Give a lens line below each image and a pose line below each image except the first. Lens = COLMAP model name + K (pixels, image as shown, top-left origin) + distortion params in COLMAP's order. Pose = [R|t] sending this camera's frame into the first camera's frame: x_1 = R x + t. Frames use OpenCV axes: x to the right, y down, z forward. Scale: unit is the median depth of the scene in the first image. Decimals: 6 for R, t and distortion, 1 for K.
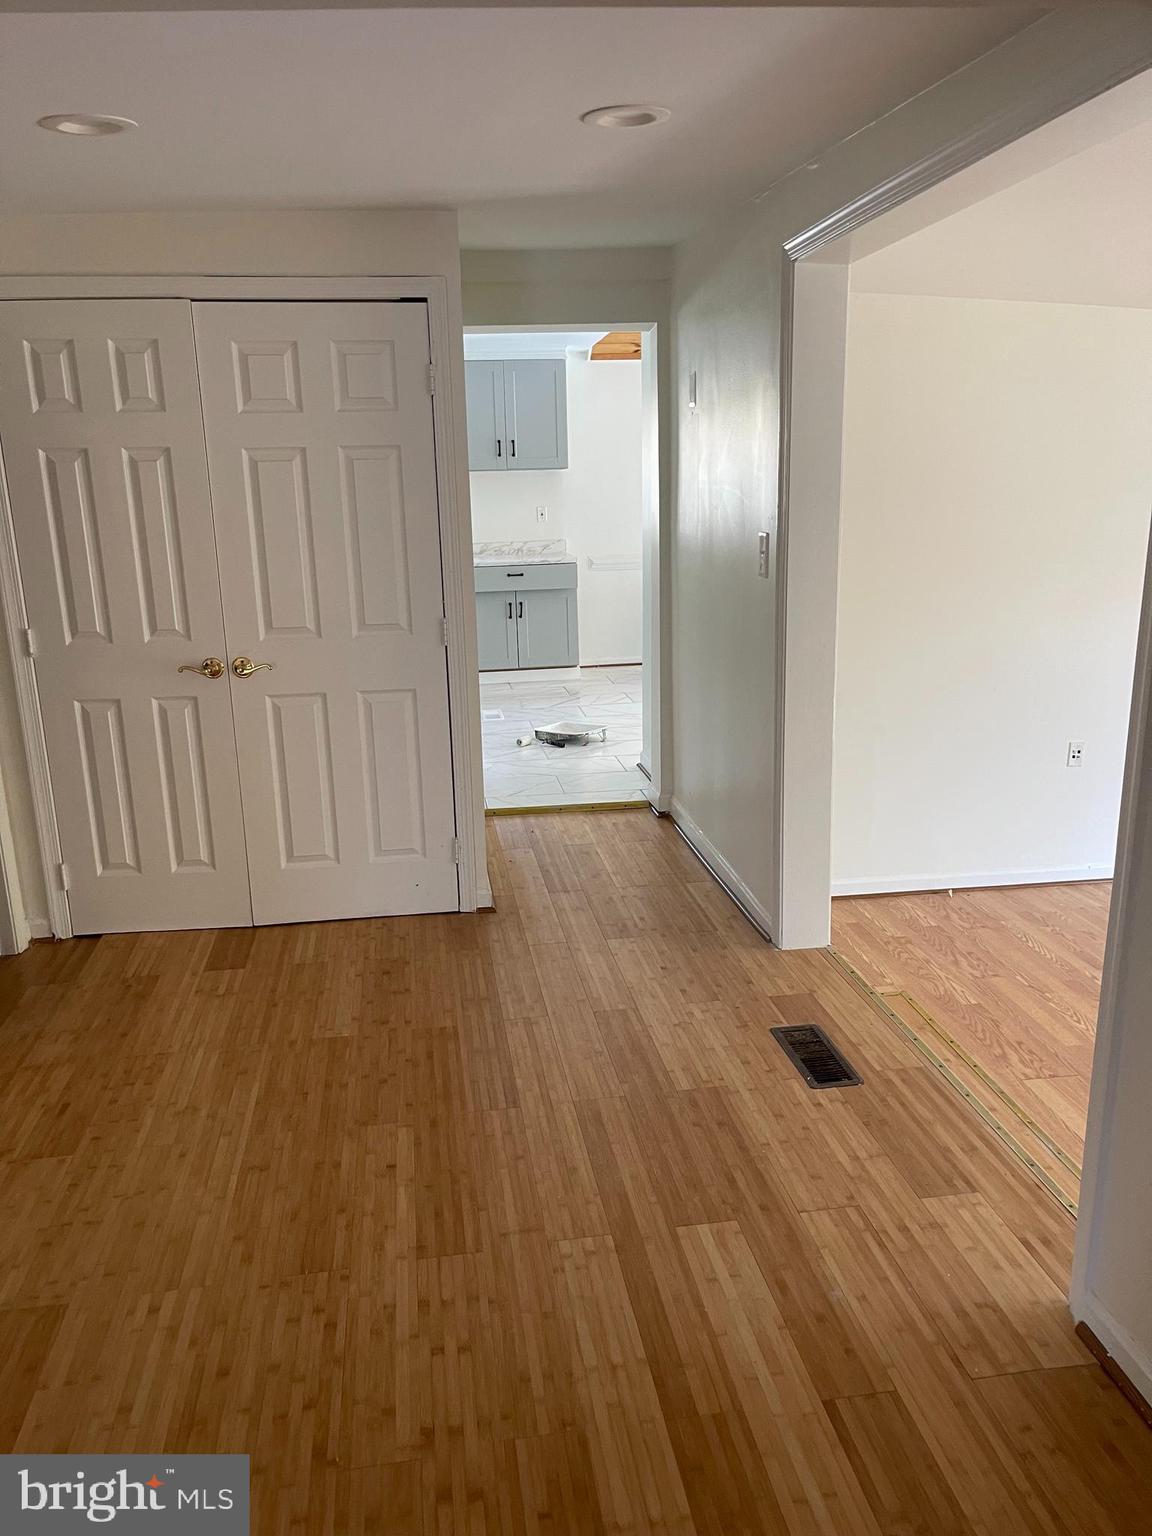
lens RADIAL K [[1150.5, 0, 575.5], [0, 1150.5, 769.7], [0, 0, 1]] dist [0.038515, -0.026819]
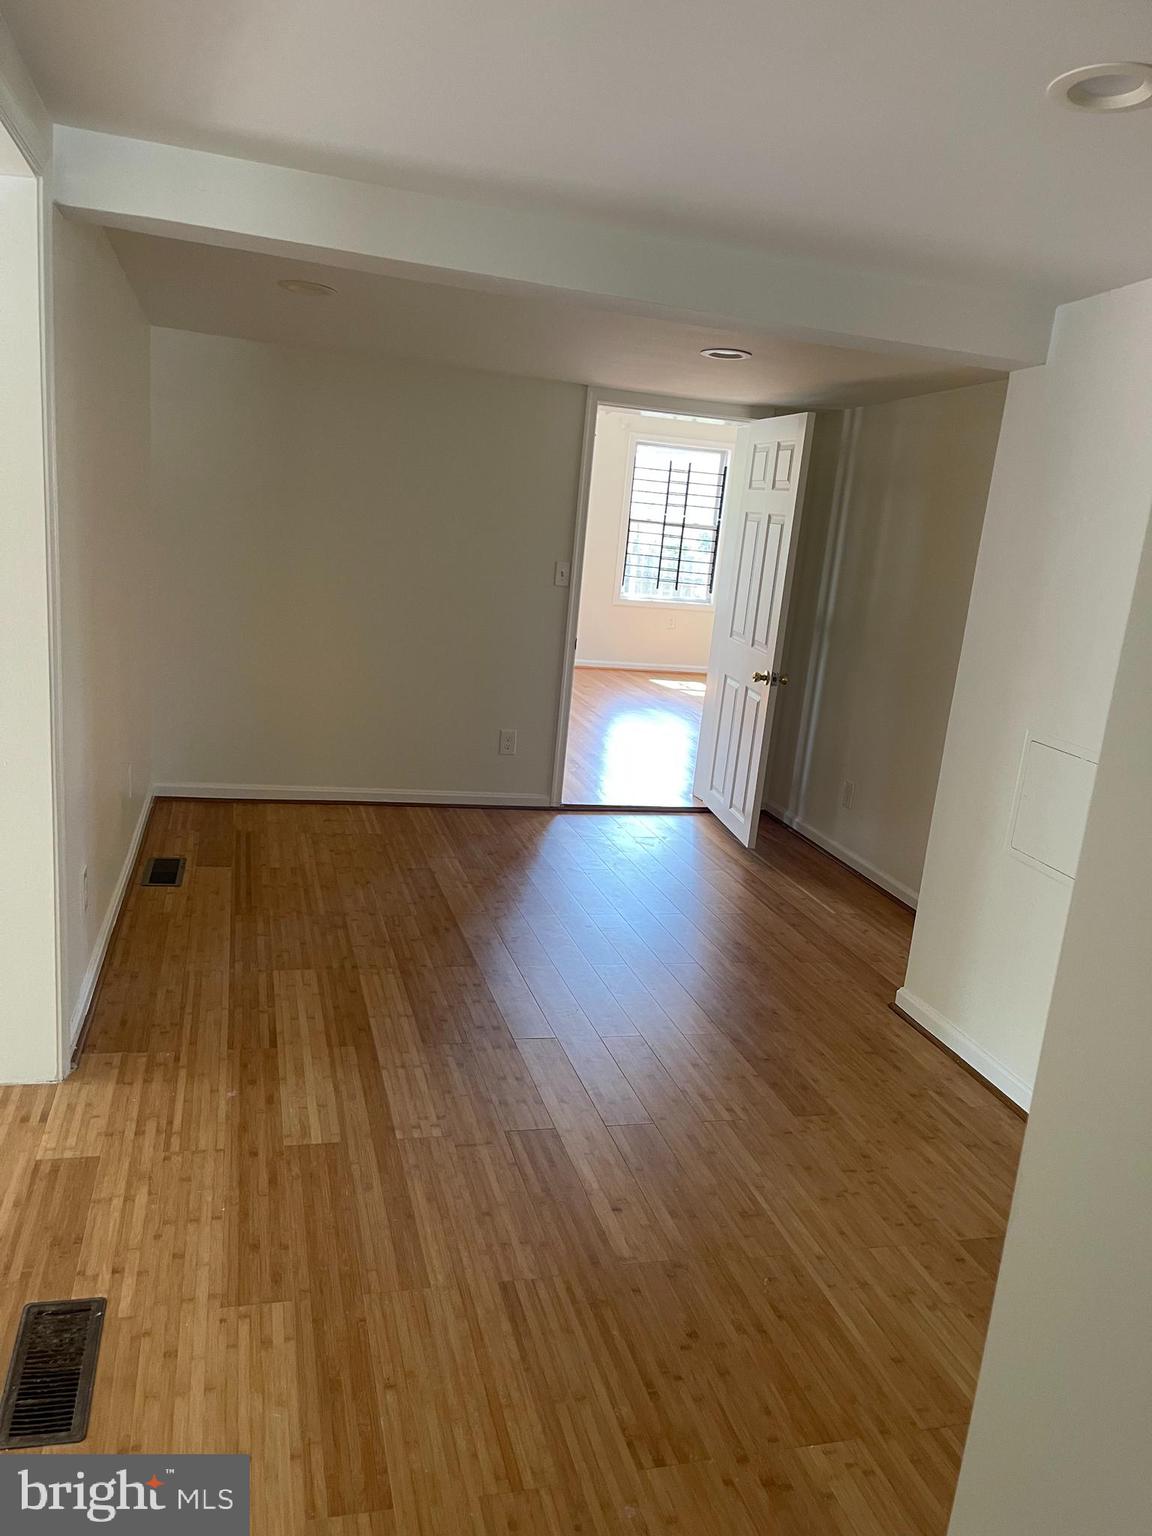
lens RADIAL K [[1150.5, 0, 573.6], [0, 1150.5, 771.4], [0, 0, 1]] dist [0.038515, -0.026819]
pose [[-0.990434, -0.032661, -0.134066, 0.022029], [-0.090494, 0.887213, 0.452398, -0.455220], [0.104169, 0.460203, -0.881681, 1.799157]]
